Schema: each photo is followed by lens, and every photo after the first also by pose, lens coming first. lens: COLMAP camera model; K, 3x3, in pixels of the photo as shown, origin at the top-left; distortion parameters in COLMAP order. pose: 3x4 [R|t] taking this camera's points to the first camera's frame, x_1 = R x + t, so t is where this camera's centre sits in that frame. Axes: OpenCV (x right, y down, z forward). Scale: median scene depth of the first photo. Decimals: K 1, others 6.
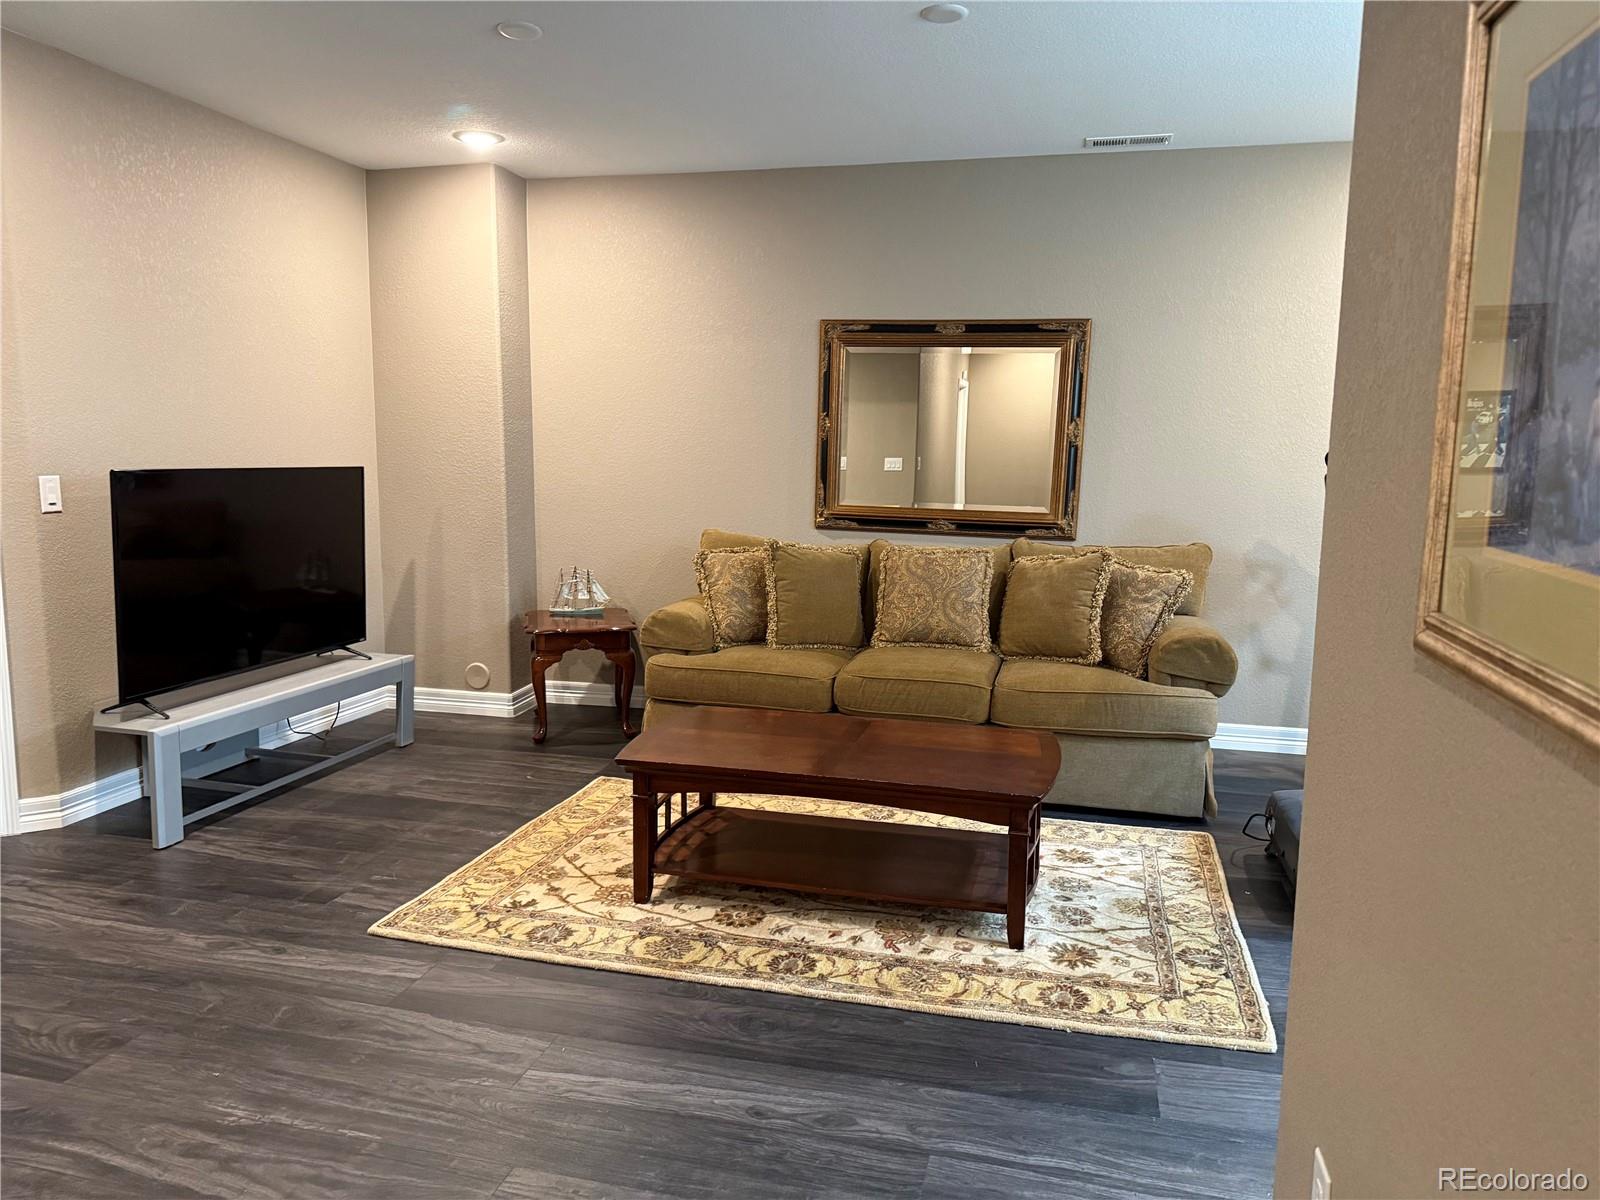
lens RADIAL K [[1133.2, 0, 796.1], [0, 1133.2, 593.3], [0, 0, 1]] dist [0.051695, -0.066807]
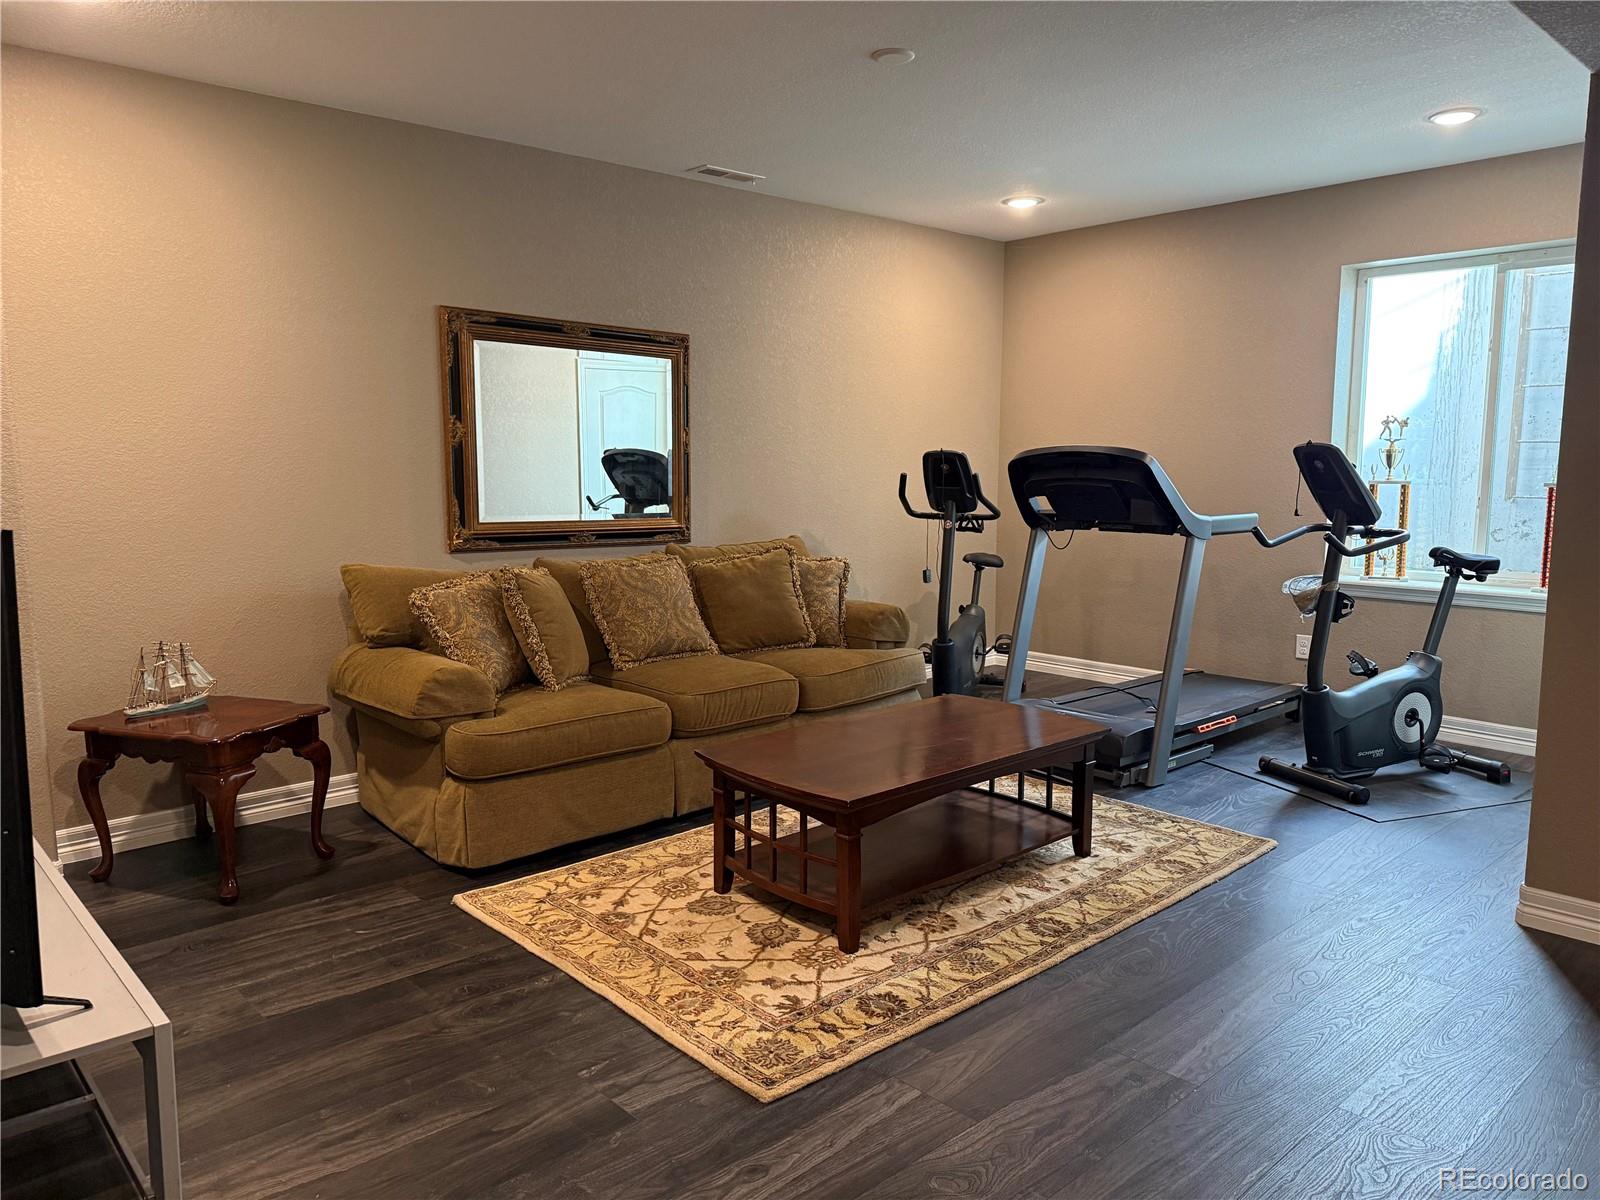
lens RADIAL K [[1133.2, 0, 810.1], [0, 1133.2, 608.4], [0, 0, 1]] dist [0.051695, -0.066807]
pose [[0.552712, -0.126712, 0.823683, -0.828094], [0.123265, 0.989932, 0.069573, -0.065955], [-0.824206, 0.063077, 0.562766, 0.469162]]
